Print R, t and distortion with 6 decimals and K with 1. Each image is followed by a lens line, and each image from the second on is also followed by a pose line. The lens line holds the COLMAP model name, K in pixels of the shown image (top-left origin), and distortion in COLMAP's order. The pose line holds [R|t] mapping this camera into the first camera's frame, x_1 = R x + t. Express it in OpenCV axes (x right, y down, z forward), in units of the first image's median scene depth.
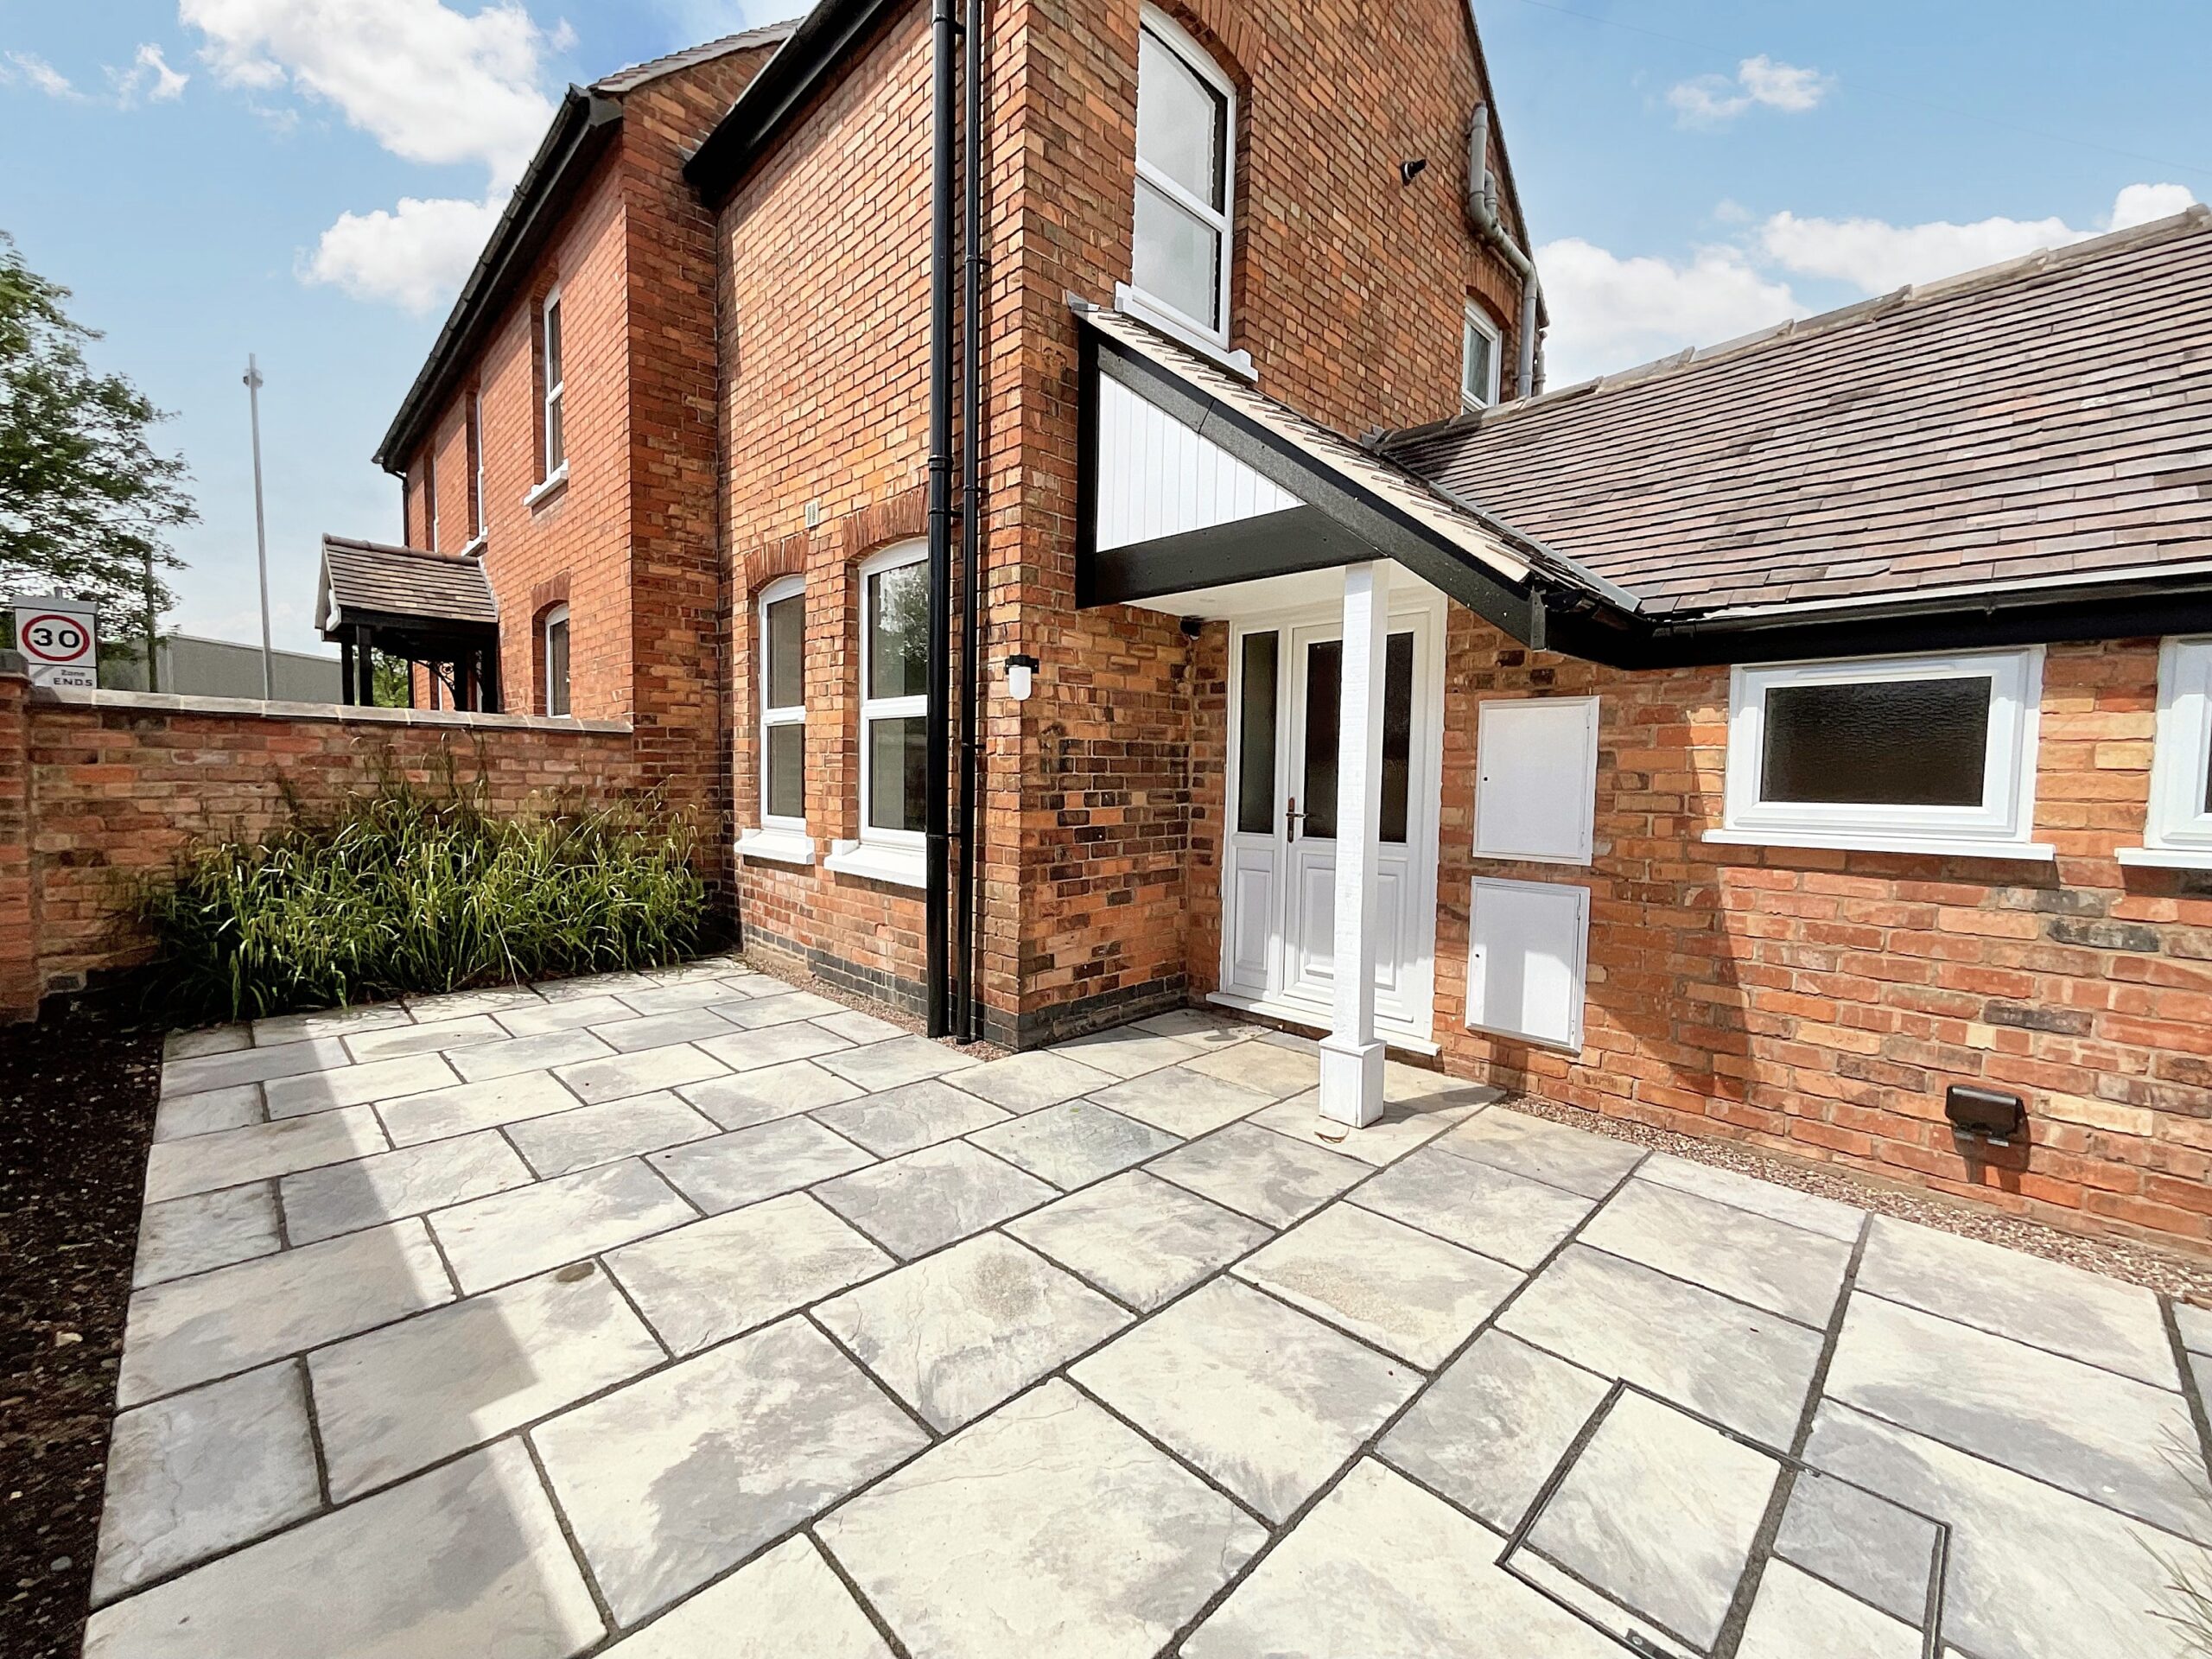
lens RADIAL K [[900.5, 0, 1103.8], [0, 900.5, 830.4], [0, 0, 1]] dist [-0.003183, 0.000430]
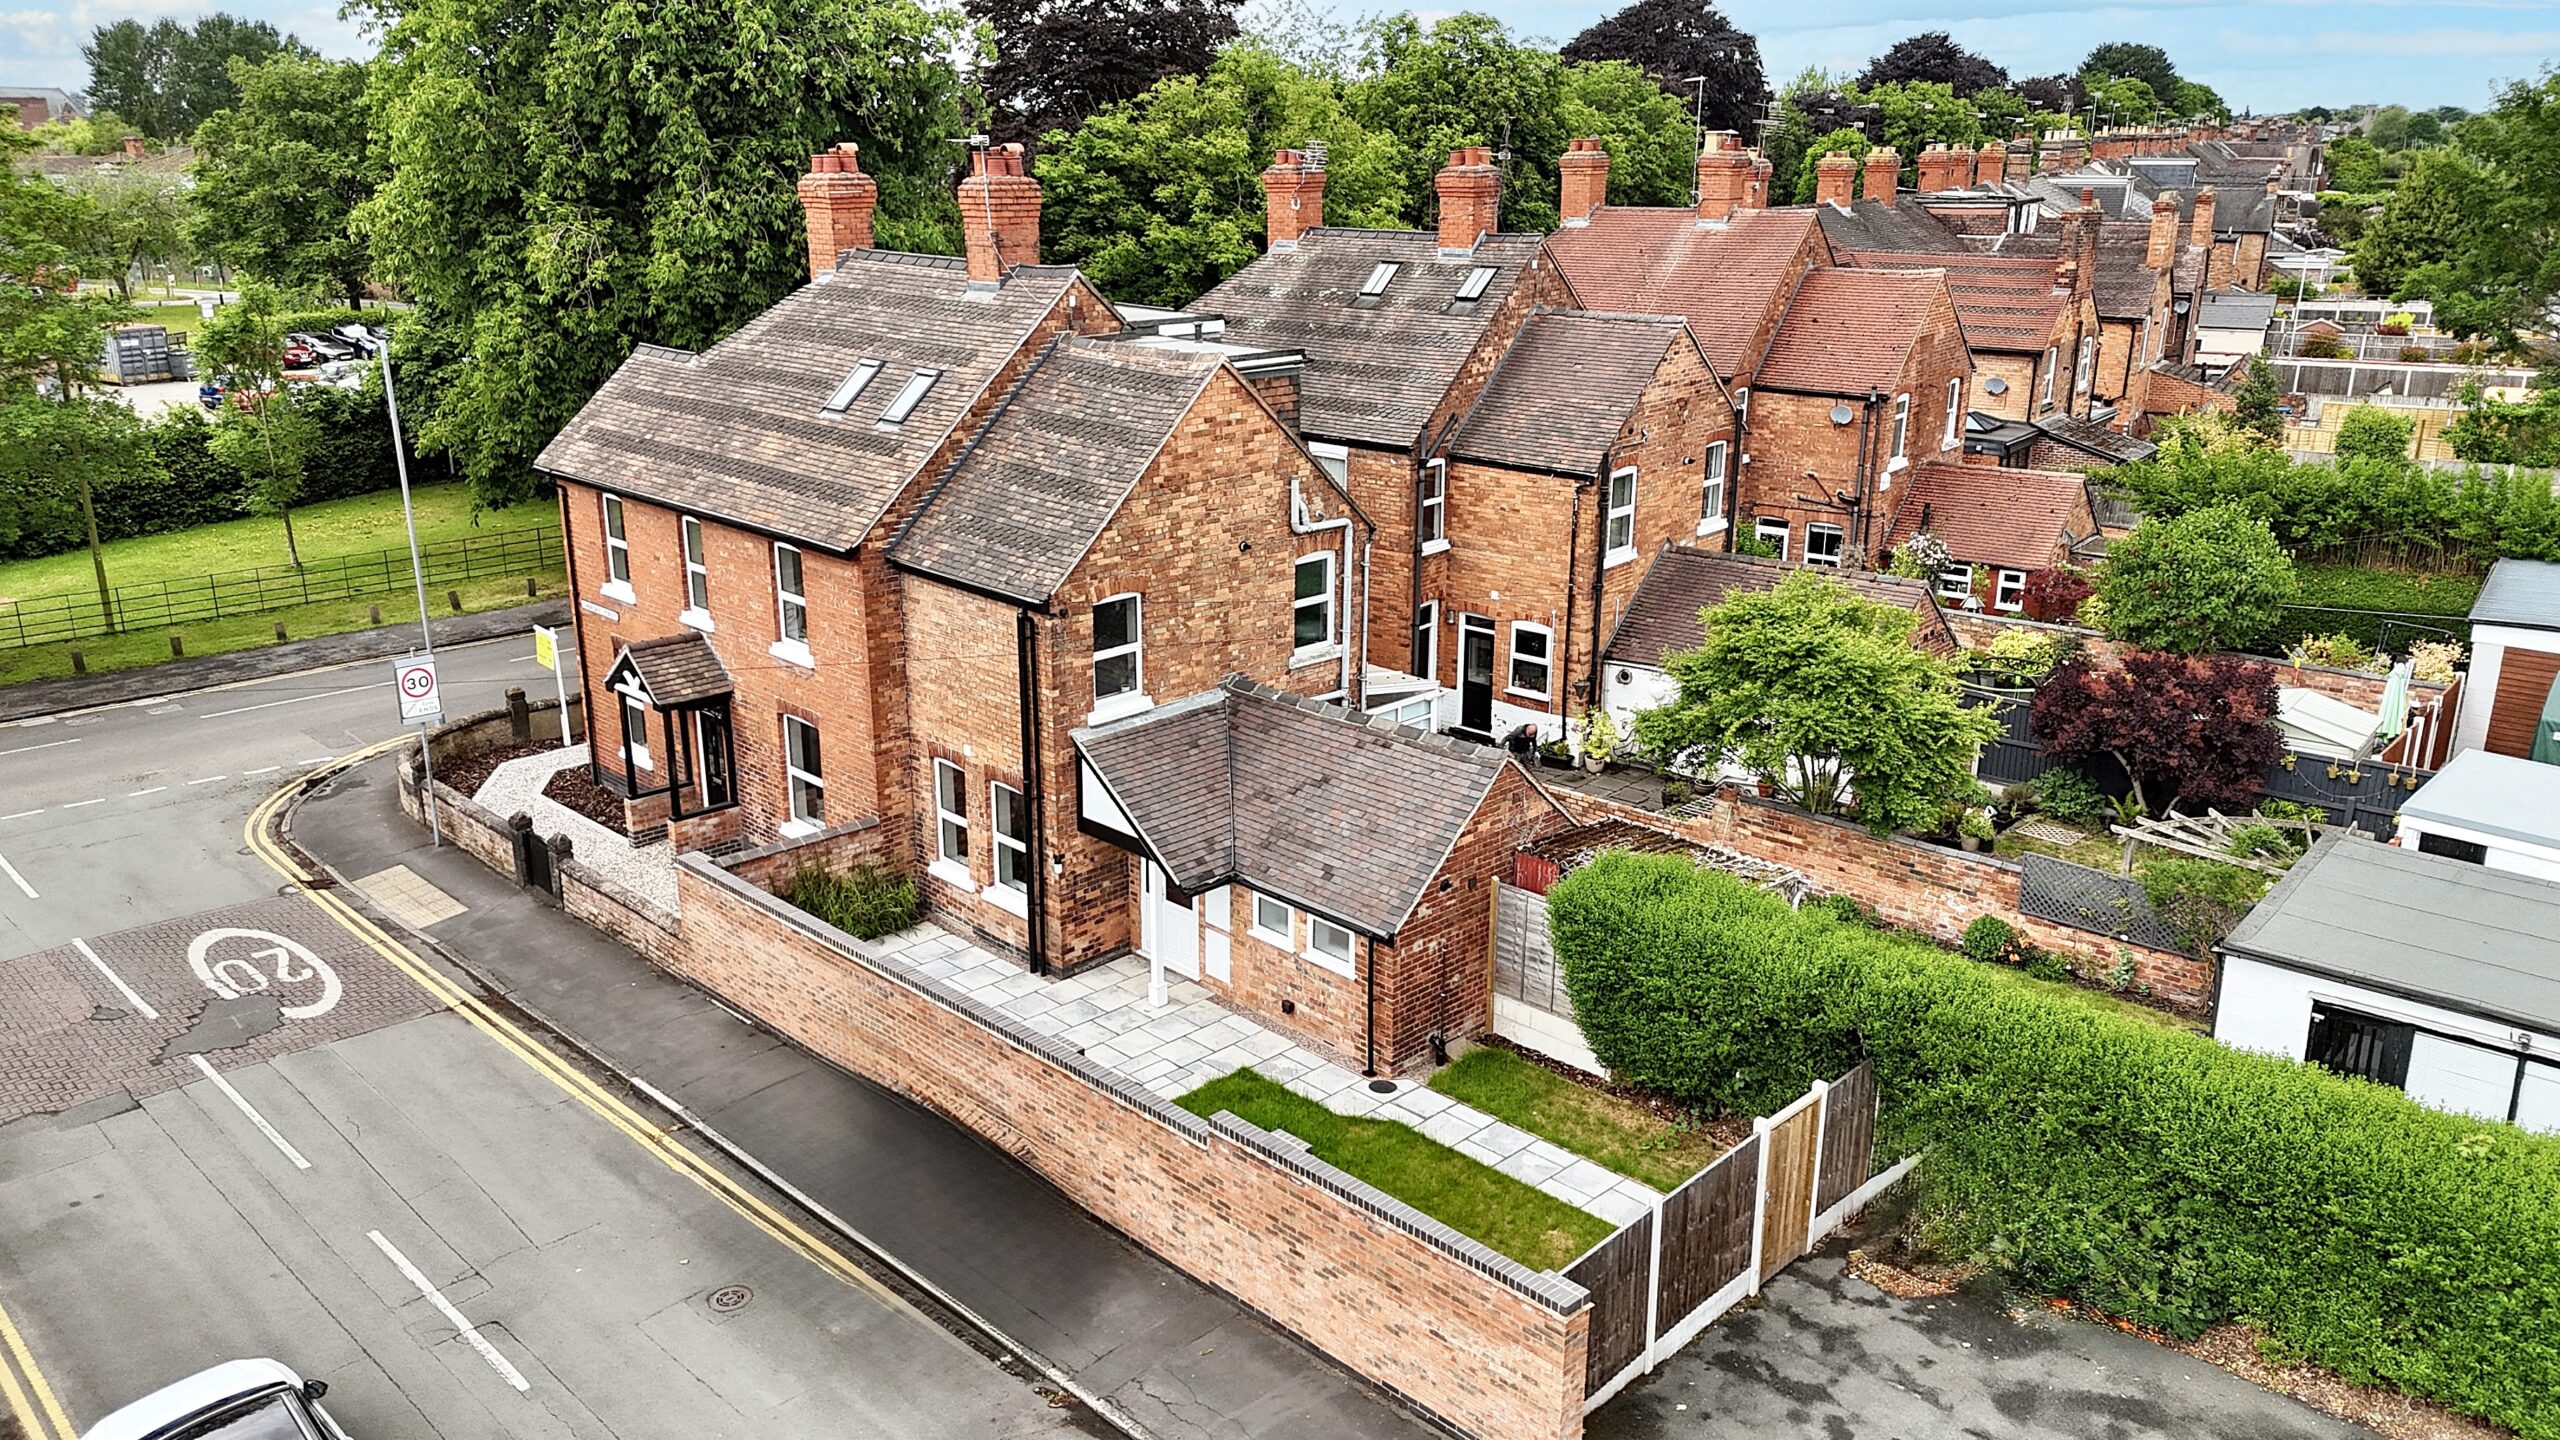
lens RADIAL K [[1838.5, 0, 1281.6], [0, 1838.5, 706.1], [0, 0, 1]] dist [0.053667, -0.001367]
pose [[0.999918, -0.012198, -0.003792, 0.591227], [0.012743, 0.972914, 0.230817, -1.812964], [0.000874, -0.230846, 0.972990, -4.199649]]
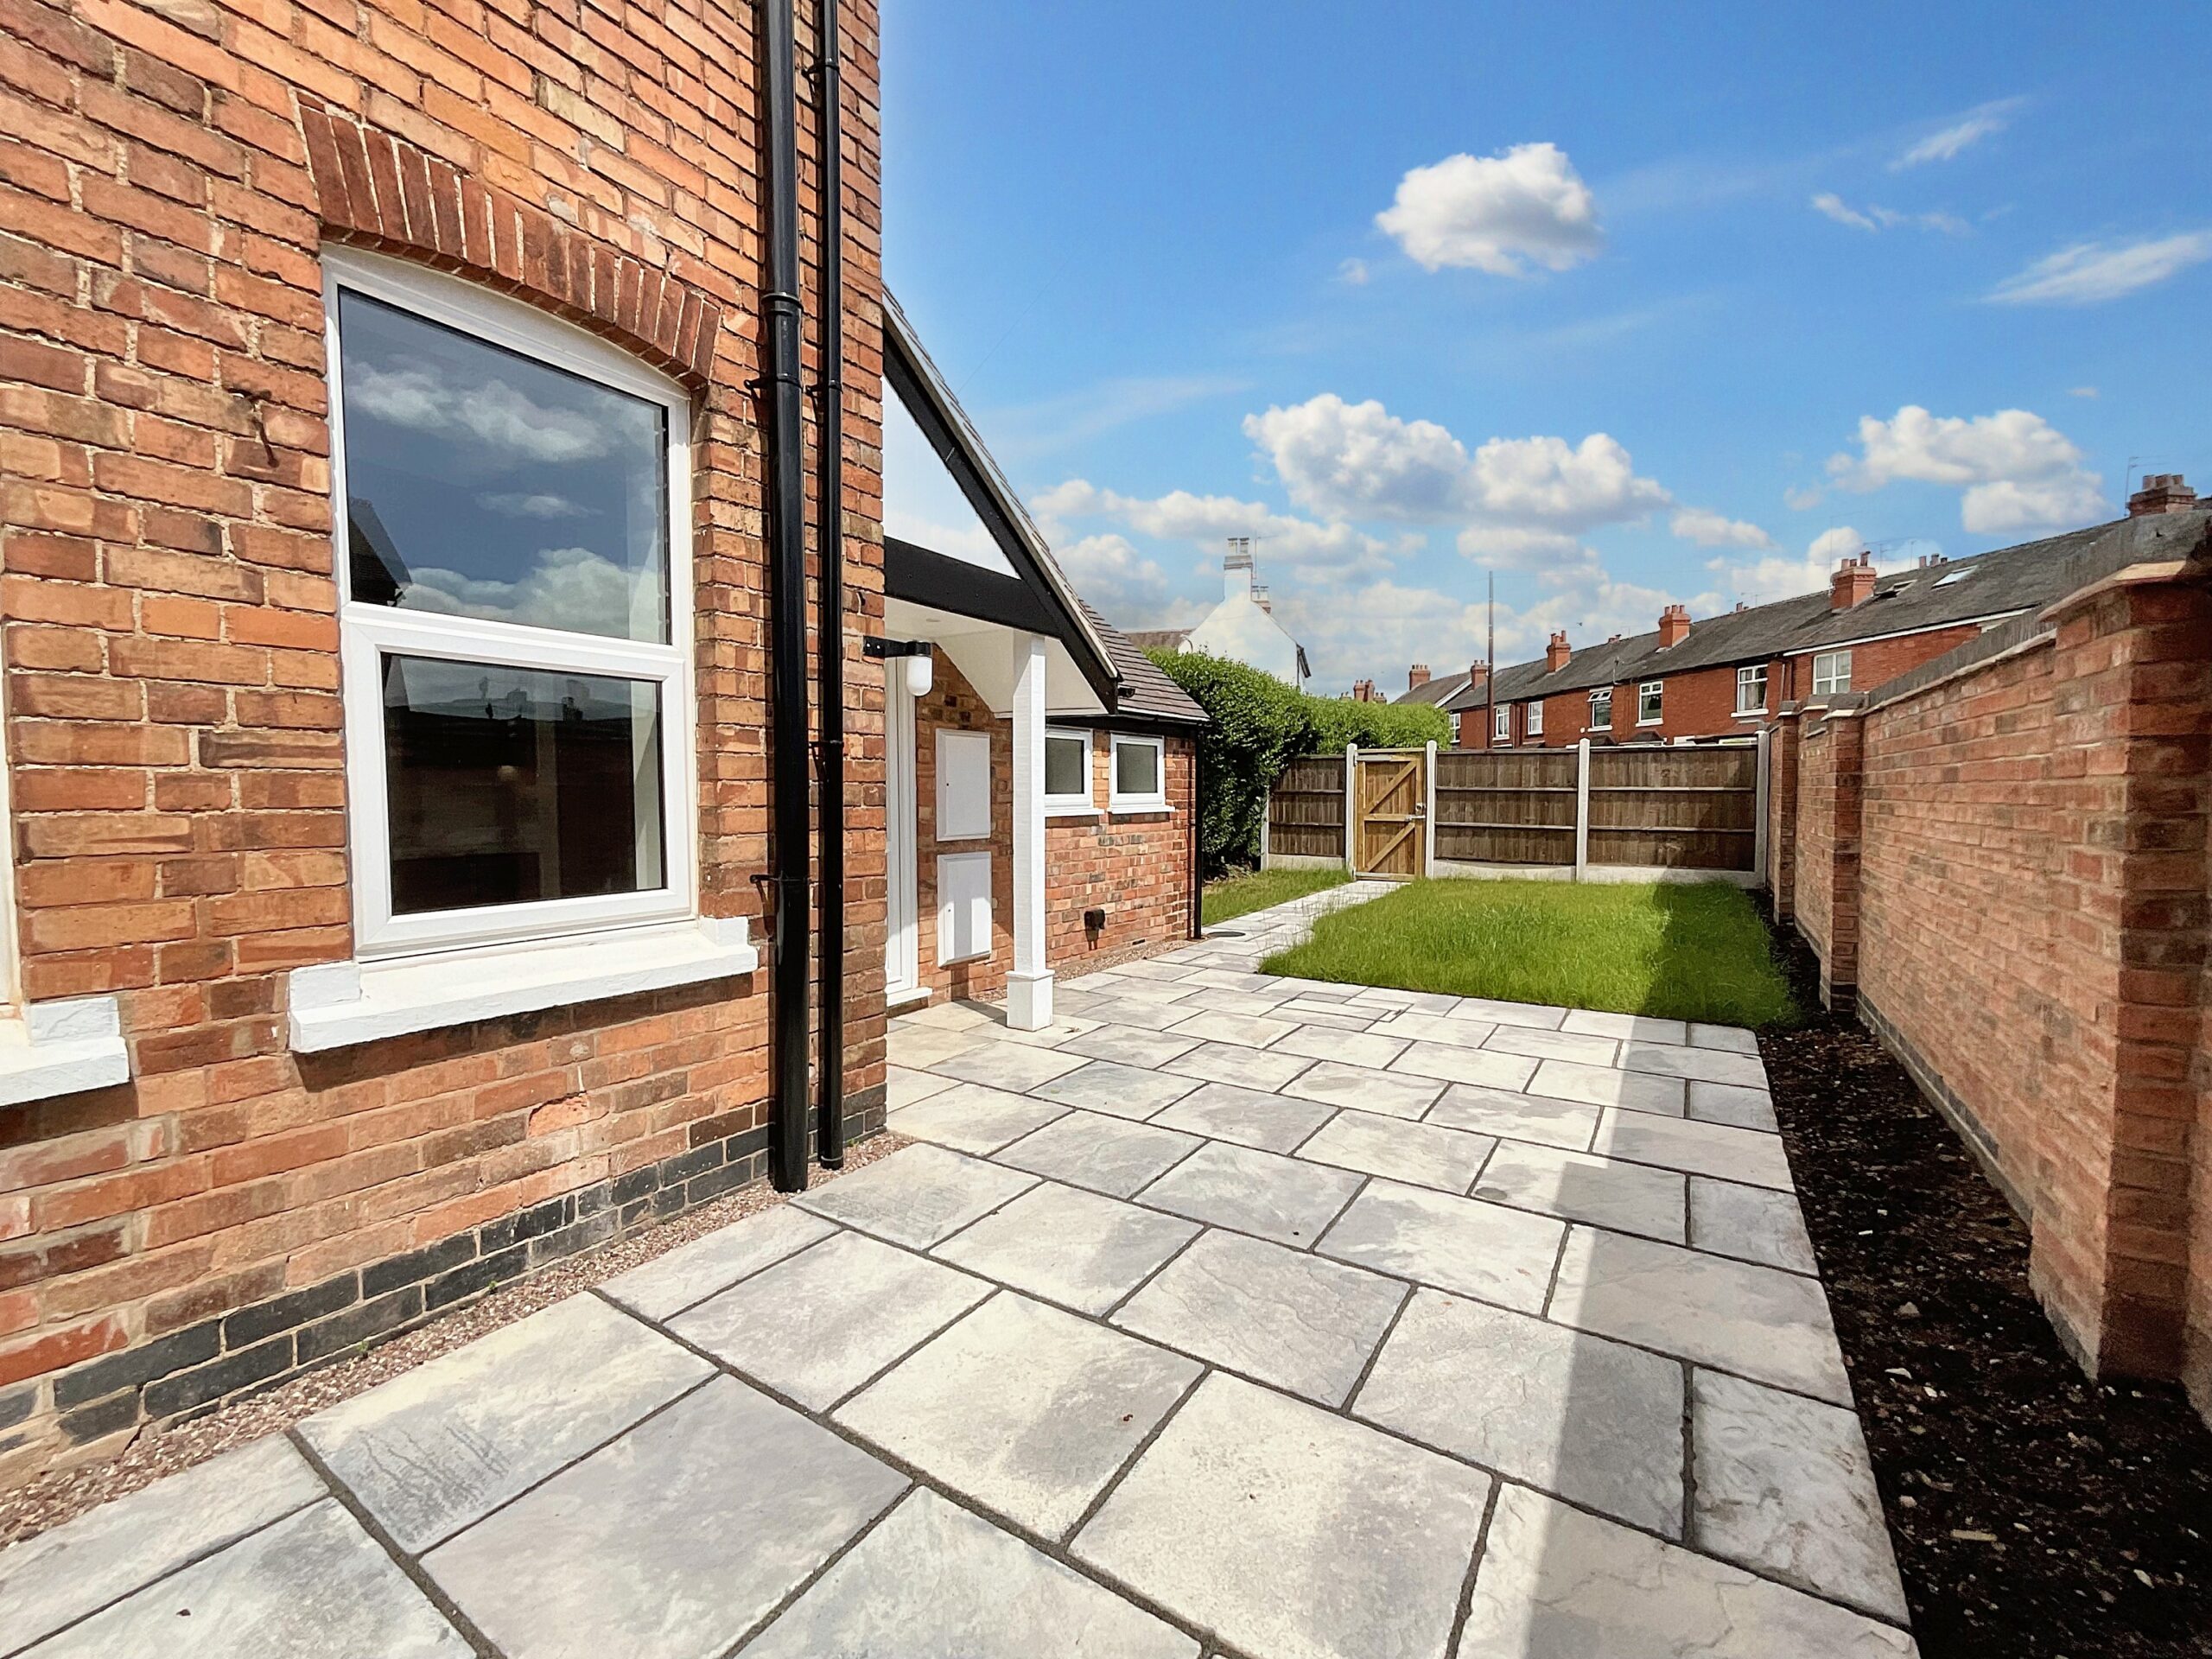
lens RADIAL K [[900.5, 0, 1100.2], [0, 900.5, 831.1], [0, 0, 1]] dist [-0.003183, 0.000430]
pose [[-0.209456, -0.059451, 0.976009, -1.092362], [0.057730, 0.995657, 0.073037, -0.080166], [-0.976112, 0.071644, -0.205114, 1.152969]]
